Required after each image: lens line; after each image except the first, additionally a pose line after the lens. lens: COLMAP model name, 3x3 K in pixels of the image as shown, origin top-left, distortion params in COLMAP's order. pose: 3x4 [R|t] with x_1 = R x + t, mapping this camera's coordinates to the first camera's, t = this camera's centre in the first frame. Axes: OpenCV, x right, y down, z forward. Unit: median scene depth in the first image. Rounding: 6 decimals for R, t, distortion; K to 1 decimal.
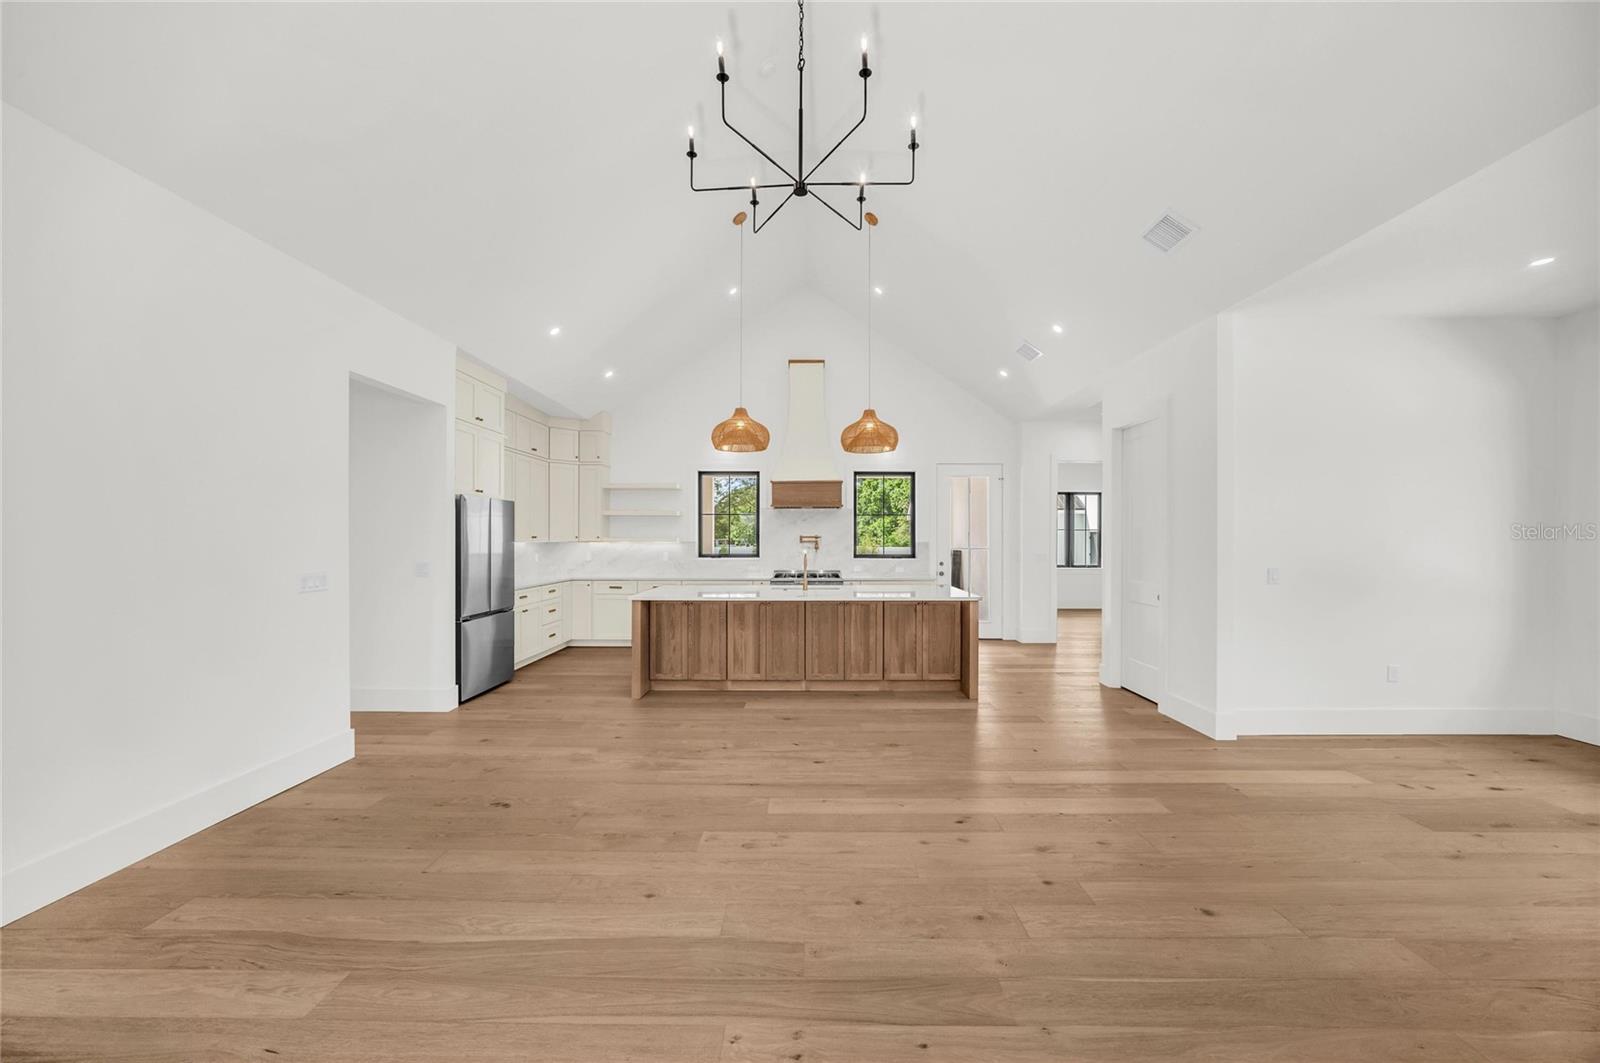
lens RADIAL K [[601.3, 0, 802.8], [0, 601.3, 536.2], [0, 0, 1]] dist [-0.015404, 0.003078]
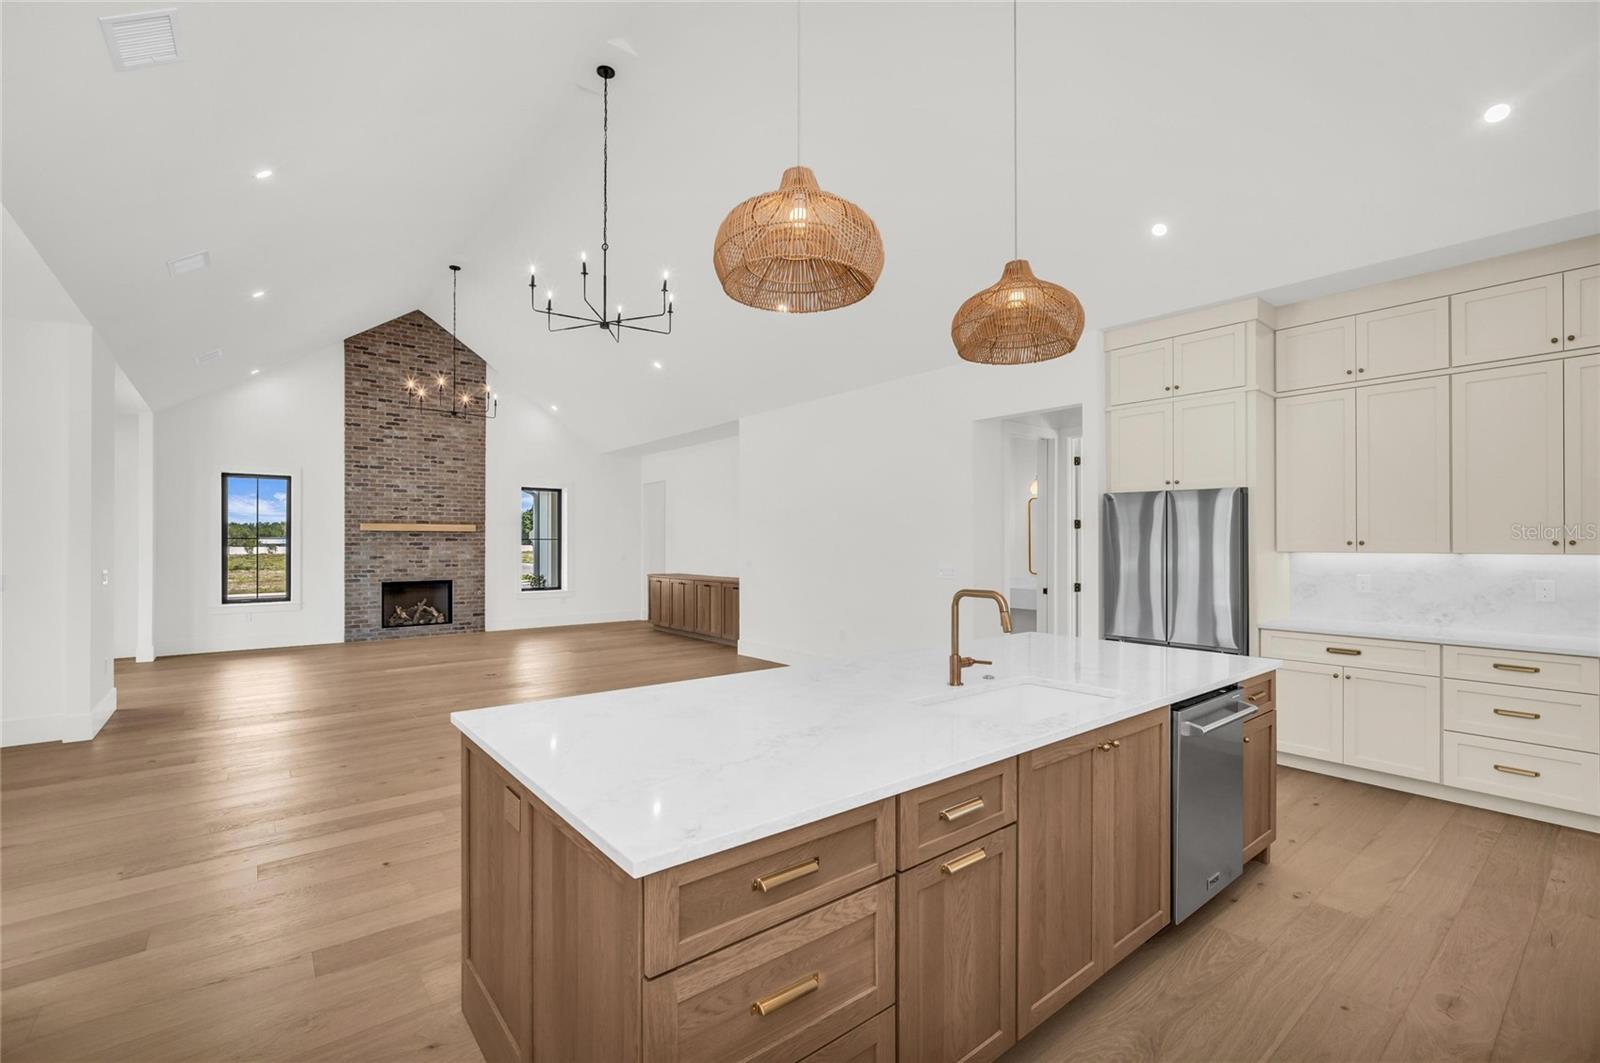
lens RADIAL K [[693.1, 0, 807.1], [0, 693.1, 539.6], [0, 0, 1]] dist [-0.015996, 0.000595]
pose [[-0.770018, 0.001582, -0.638020, 0.382092], [0.005490, 0.999976, -0.004146, 0.002276], [0.637998, -0.006695, -0.770009, 1.452443]]
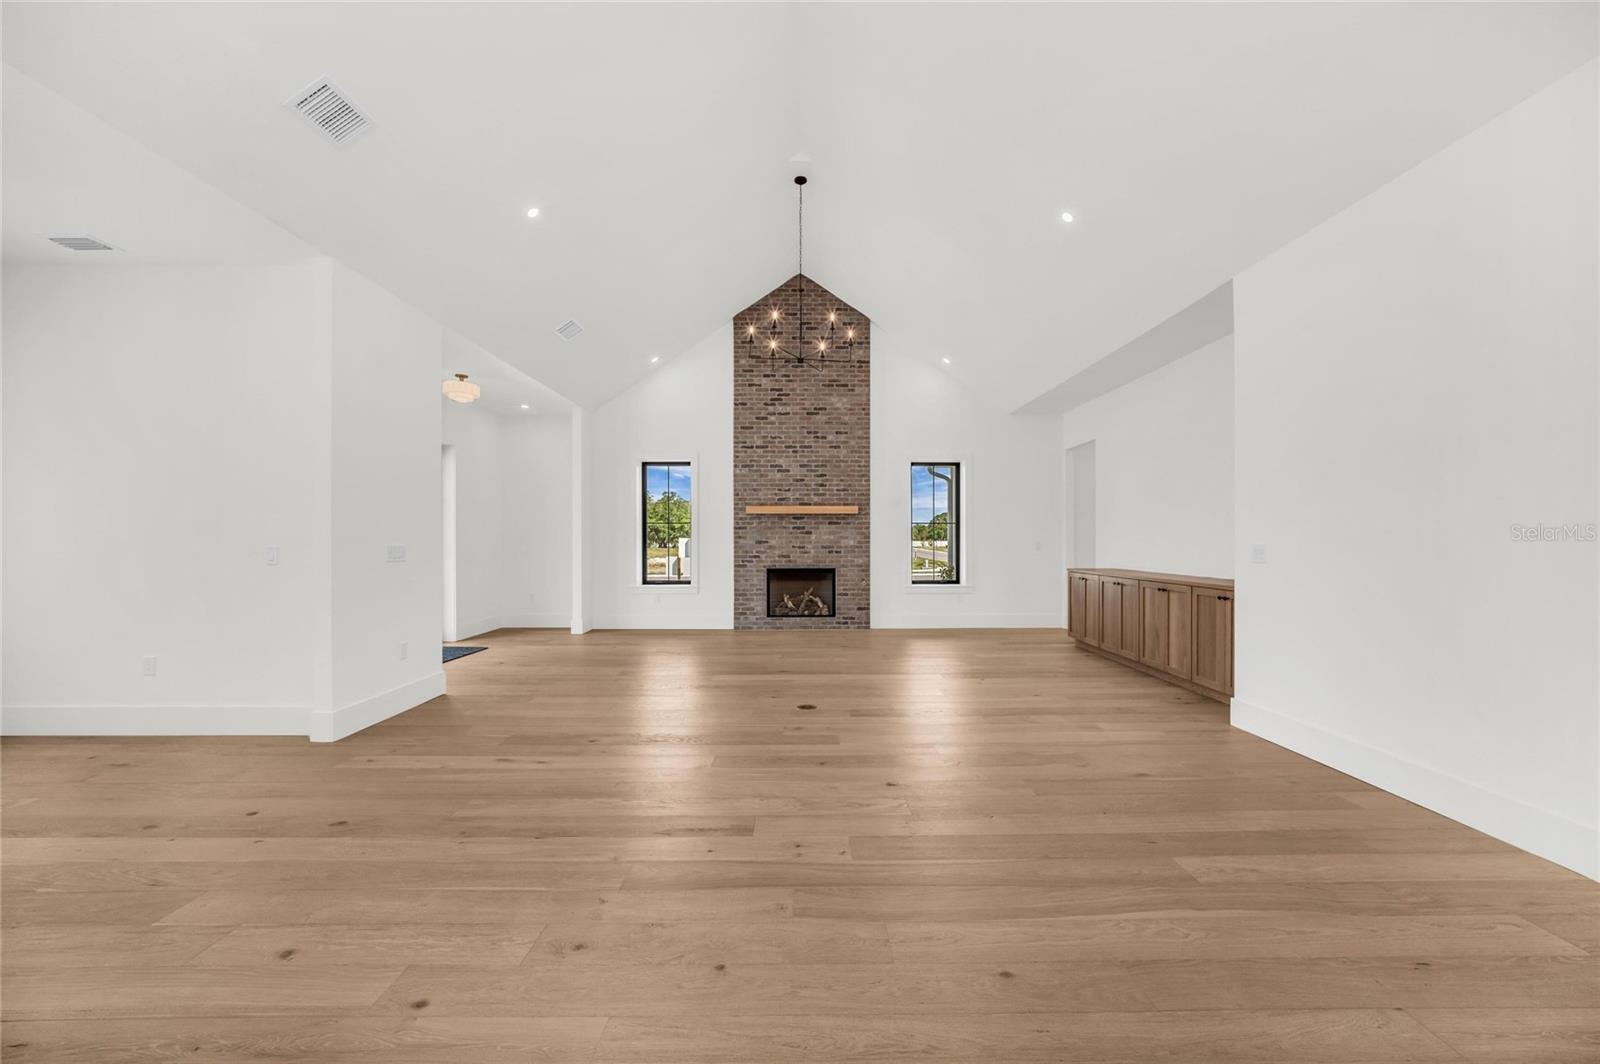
lens RADIAL K [[601.3, 0, 804.8], [0, 601.3, 538.2], [0, 0, 1]] dist [-0.015404, 0.003078]
pose [[-0.999900, 0.004006, -0.013580, -0.002310], [0.004083, 0.999976, -0.005599, 0.035885], [0.013558, -0.005654, -0.999892, 0.812295]]
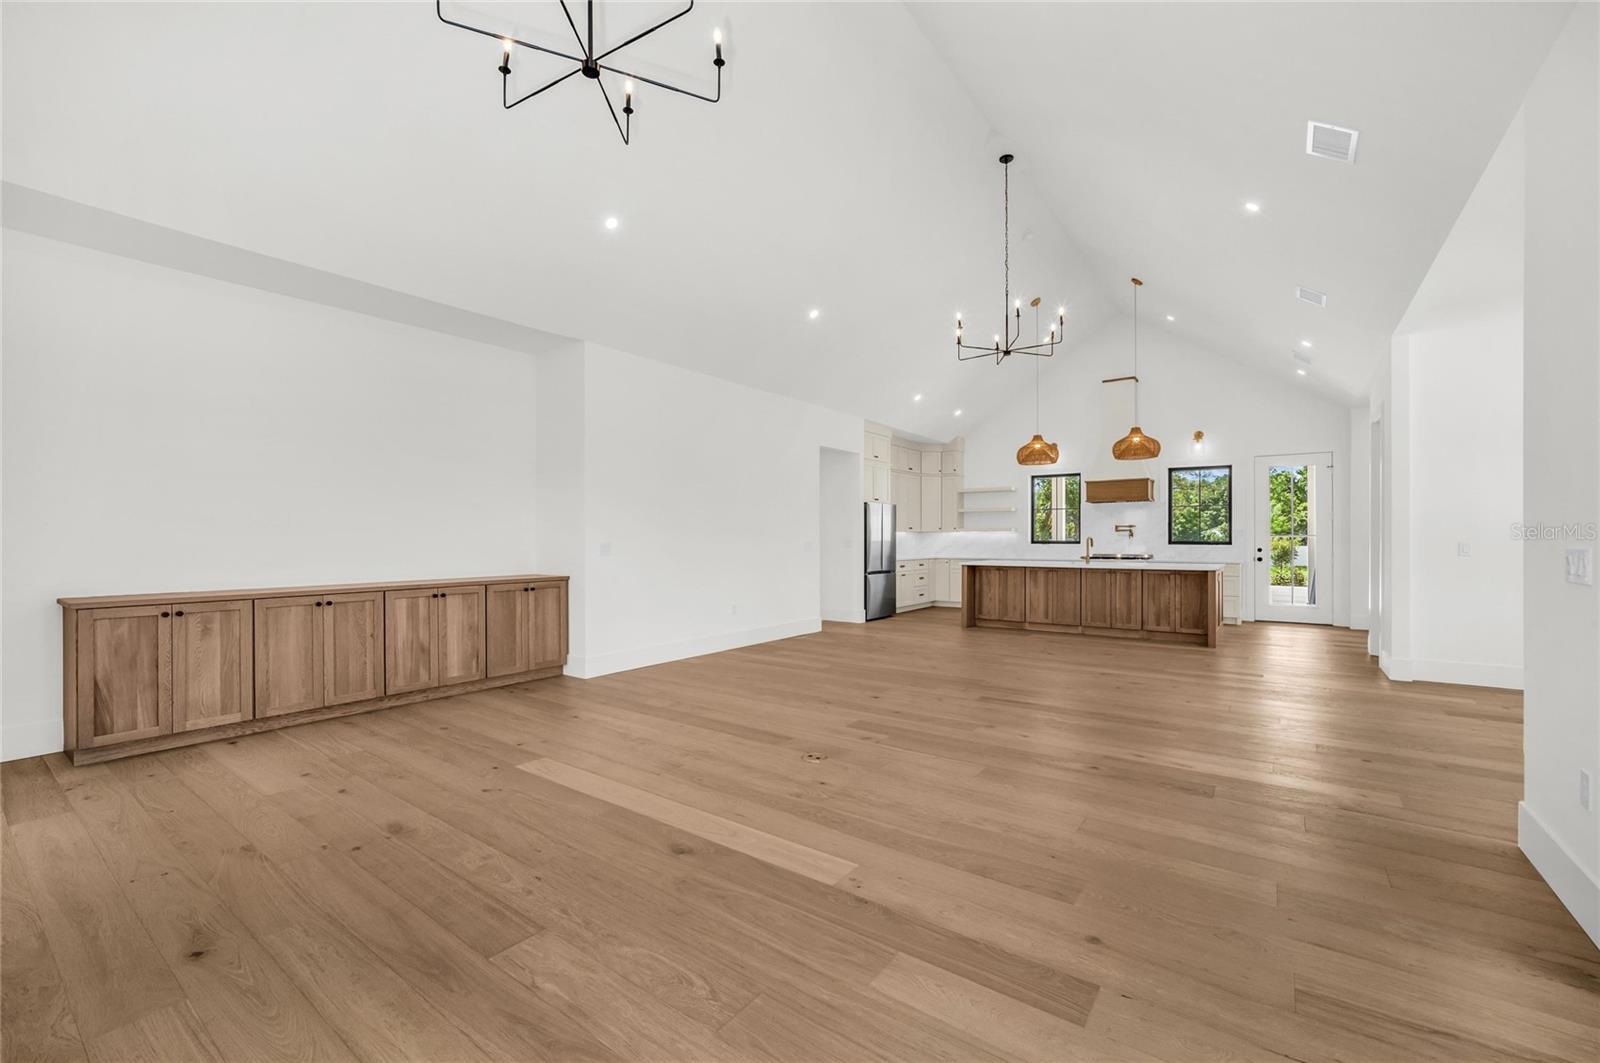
lens RADIAL K [[660.8, 0, 794.7], [0, 660.8, 541.2], [0, 0, 1]] dist [-0.017671, 0.001137]
pose [[0.809169, 0.001107, -0.587575, 0.350456], [0.003984, 0.999965, 0.007370, 0.025959], [0.587562, -0.008304, 0.809136, -0.611728]]
